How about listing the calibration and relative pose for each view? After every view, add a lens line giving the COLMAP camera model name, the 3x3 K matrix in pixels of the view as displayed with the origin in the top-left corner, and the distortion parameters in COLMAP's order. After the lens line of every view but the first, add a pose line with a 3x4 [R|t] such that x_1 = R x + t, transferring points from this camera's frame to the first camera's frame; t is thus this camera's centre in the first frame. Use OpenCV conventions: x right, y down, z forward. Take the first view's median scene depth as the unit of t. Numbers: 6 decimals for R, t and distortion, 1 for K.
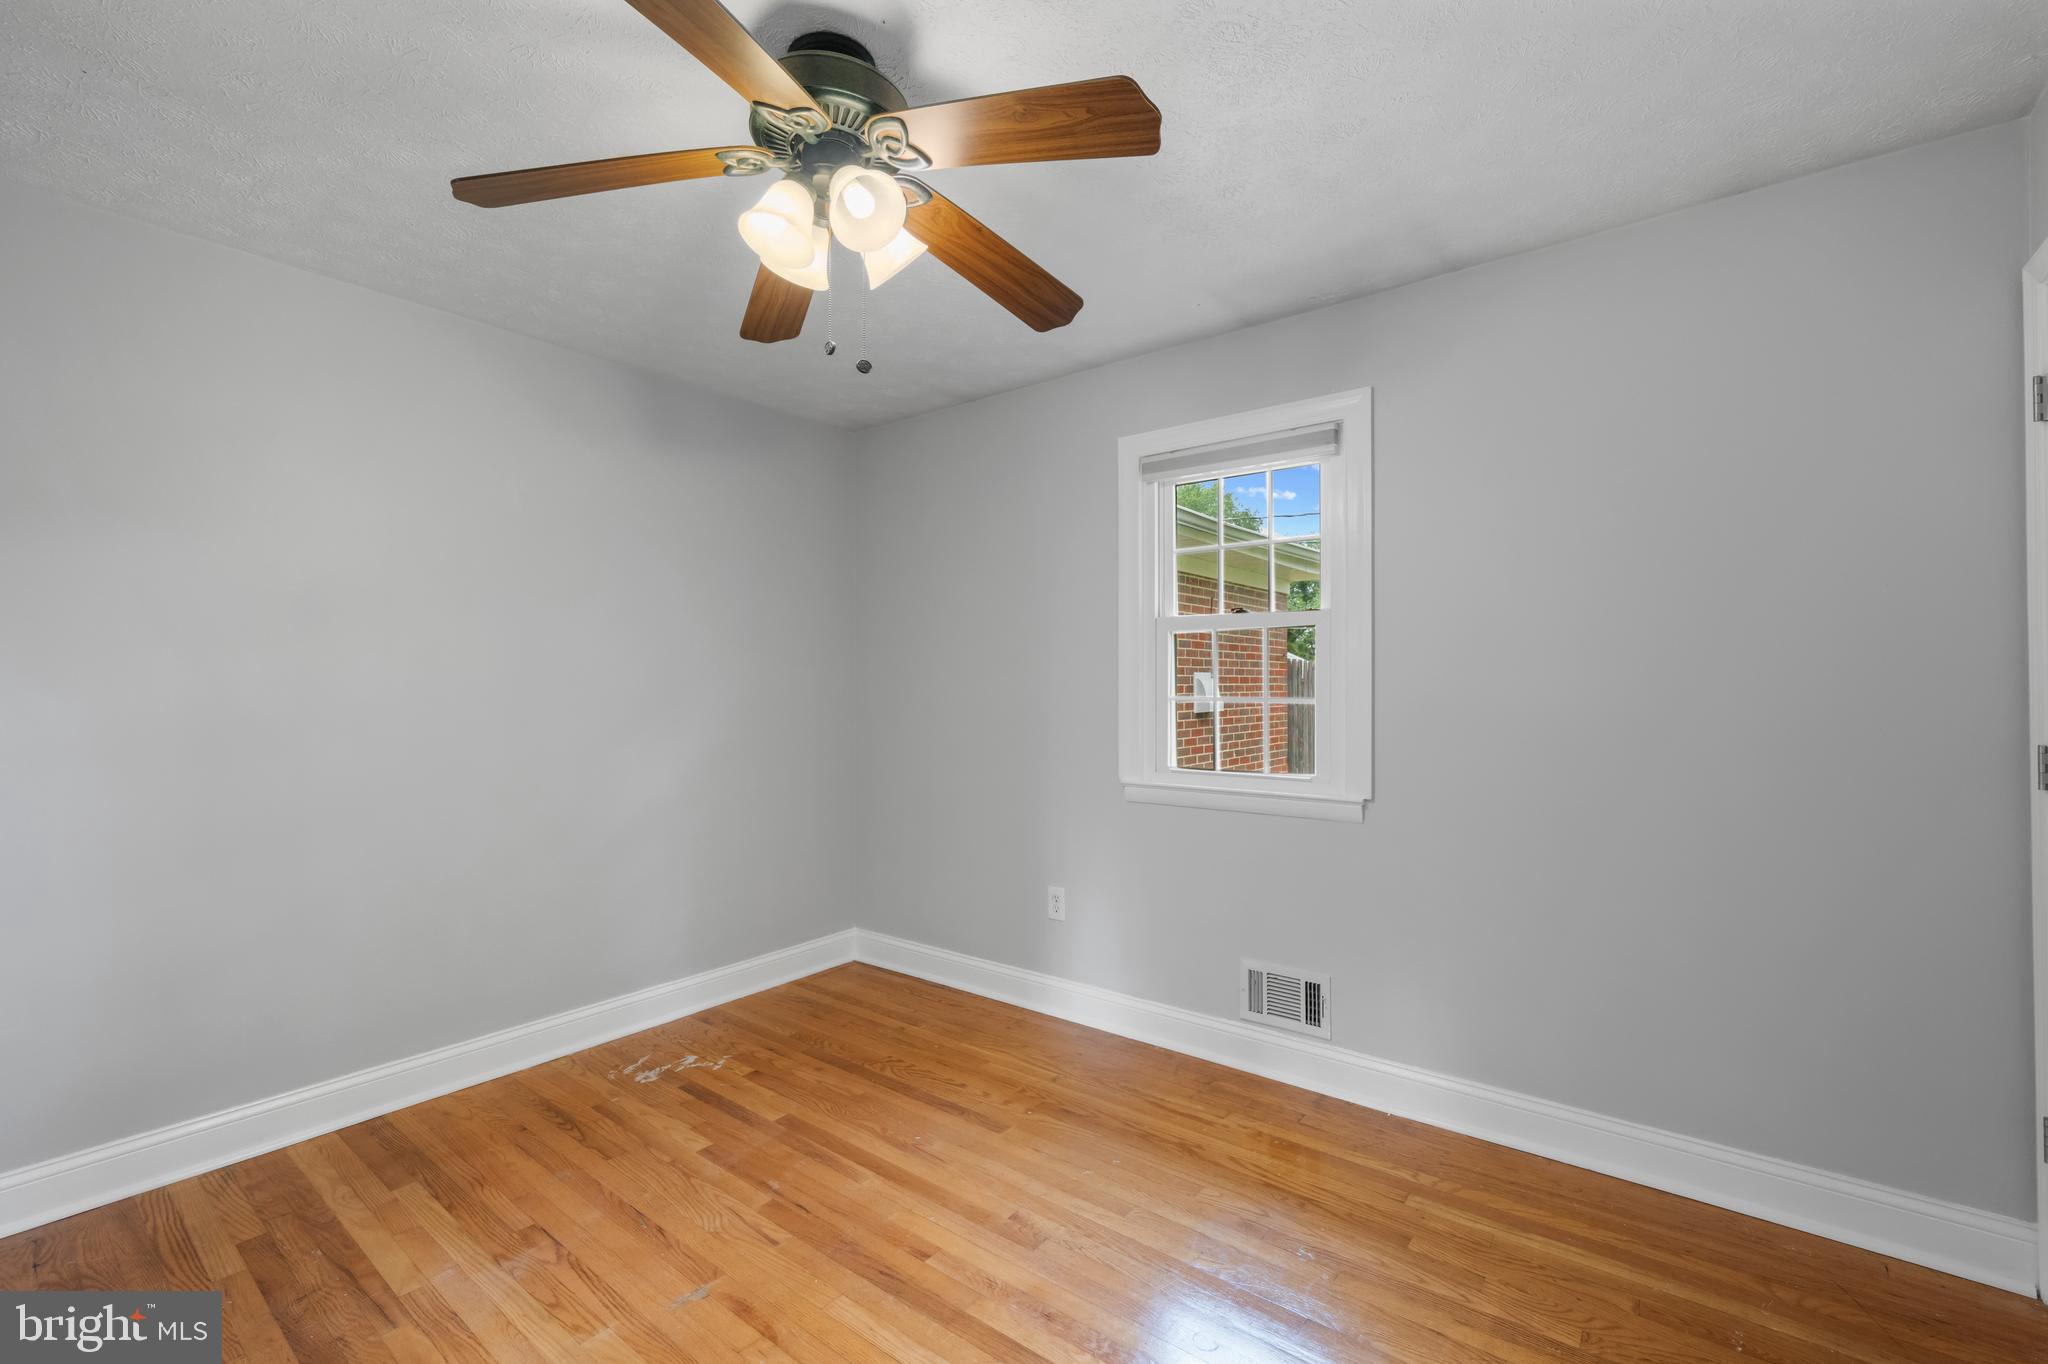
lens RADIAL K [[872.7, 0, 1027.9], [0, 872.7, 691.5], [0, 0, 1]] dist [0.001081, -0.000085]
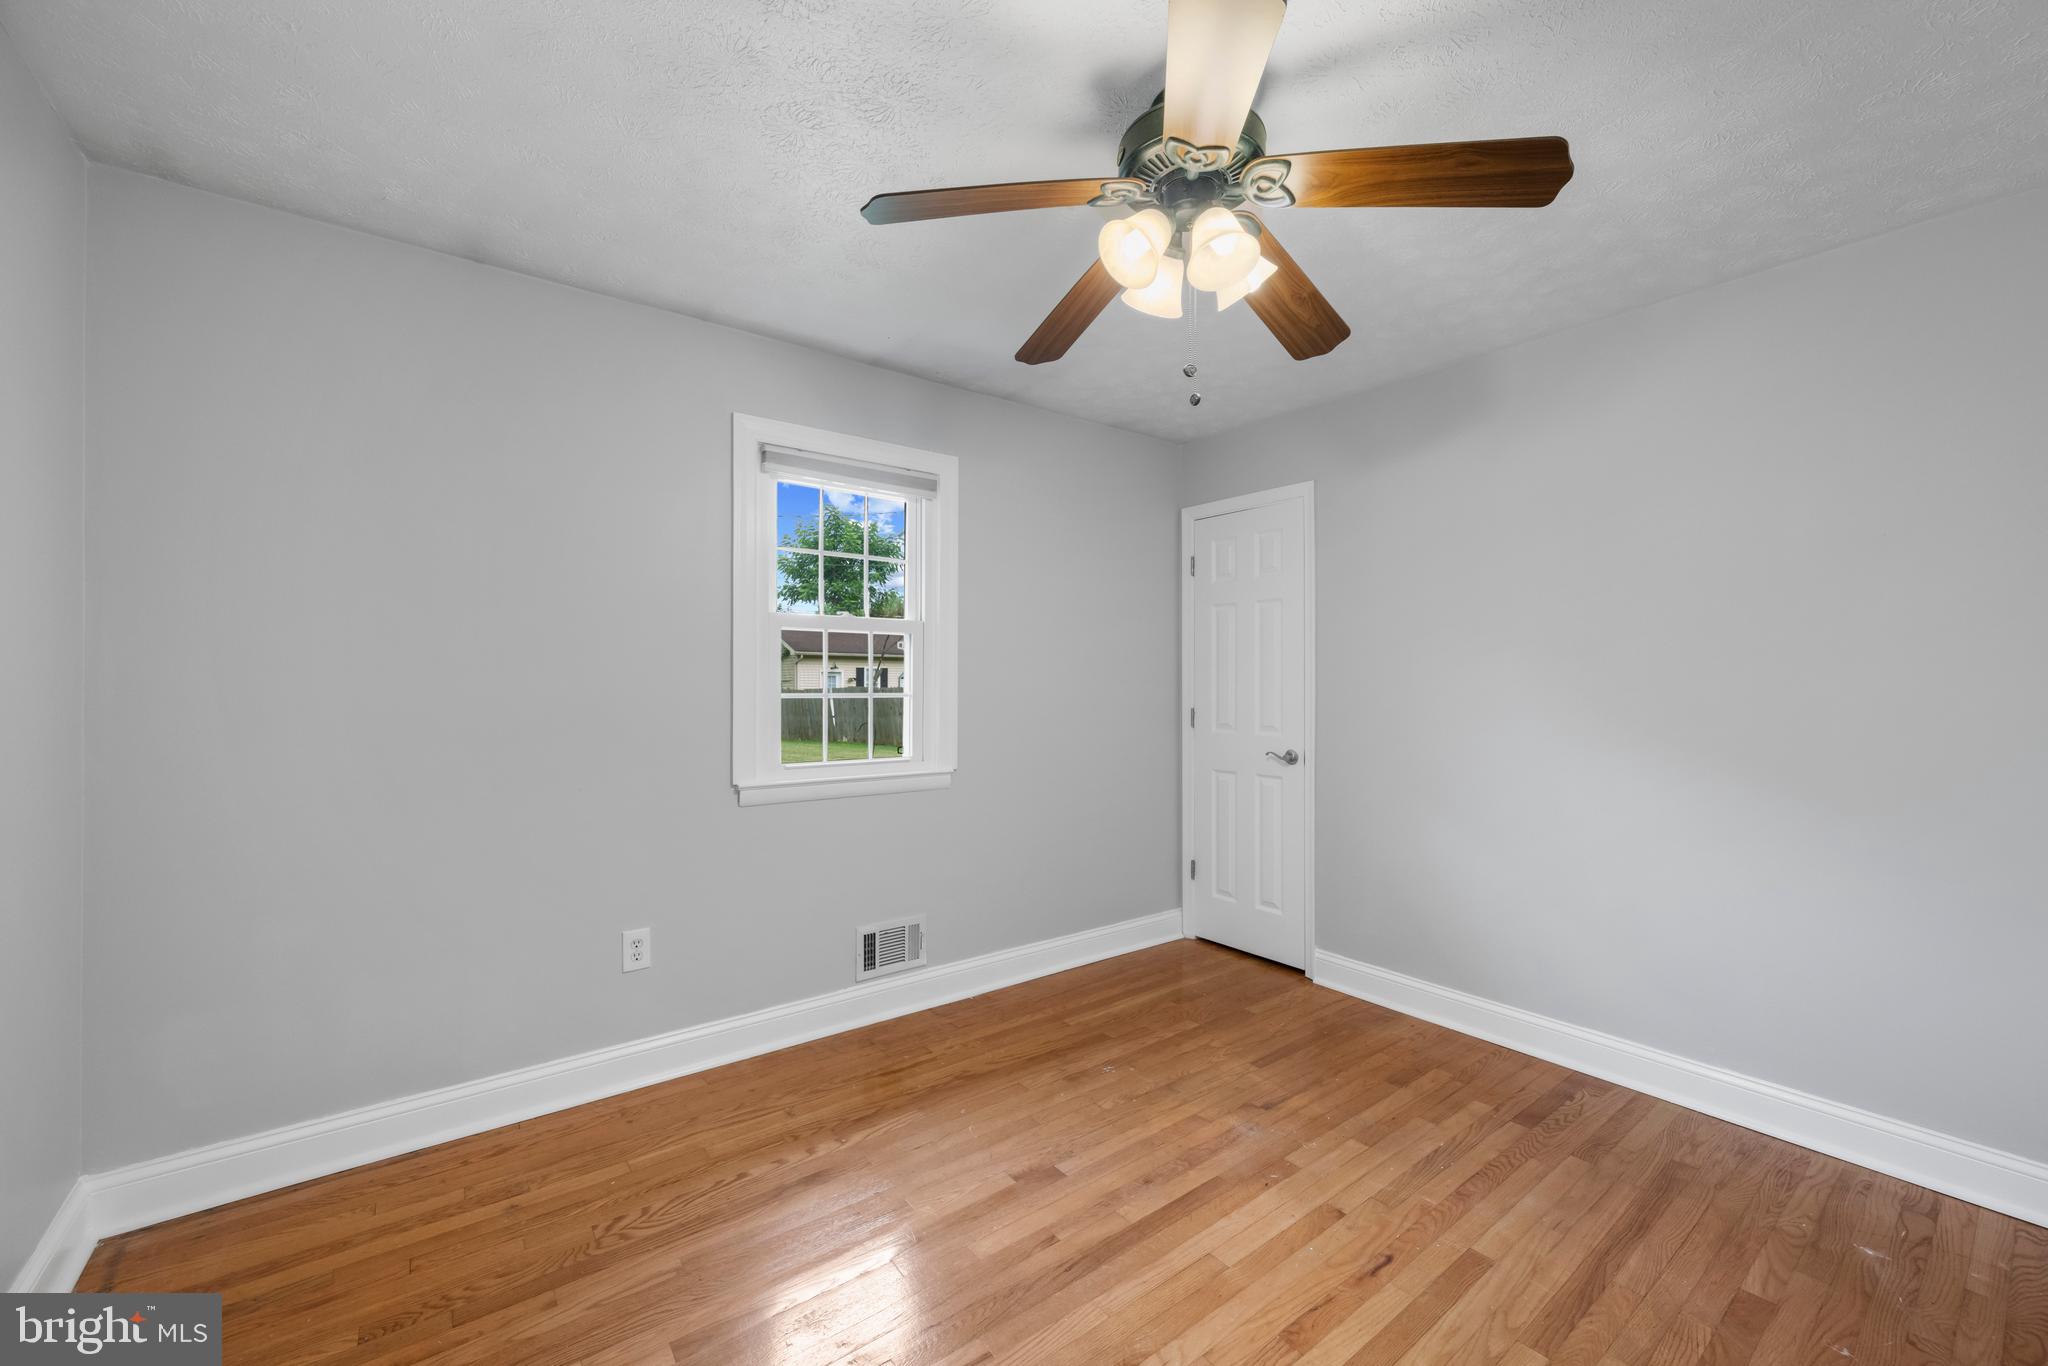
lens RADIAL K [[817.7, 0, 1022.0], [0, 817.7, 688.0], [0, 0, 1]] dist [0.001904, -0.000377]
pose [[0.254754, -0.003699, 0.966999, -0.729151], [0.002294, 0.999992, 0.003221, -0.002970], [-0.967003, 0.001398, 0.254761, 0.544734]]
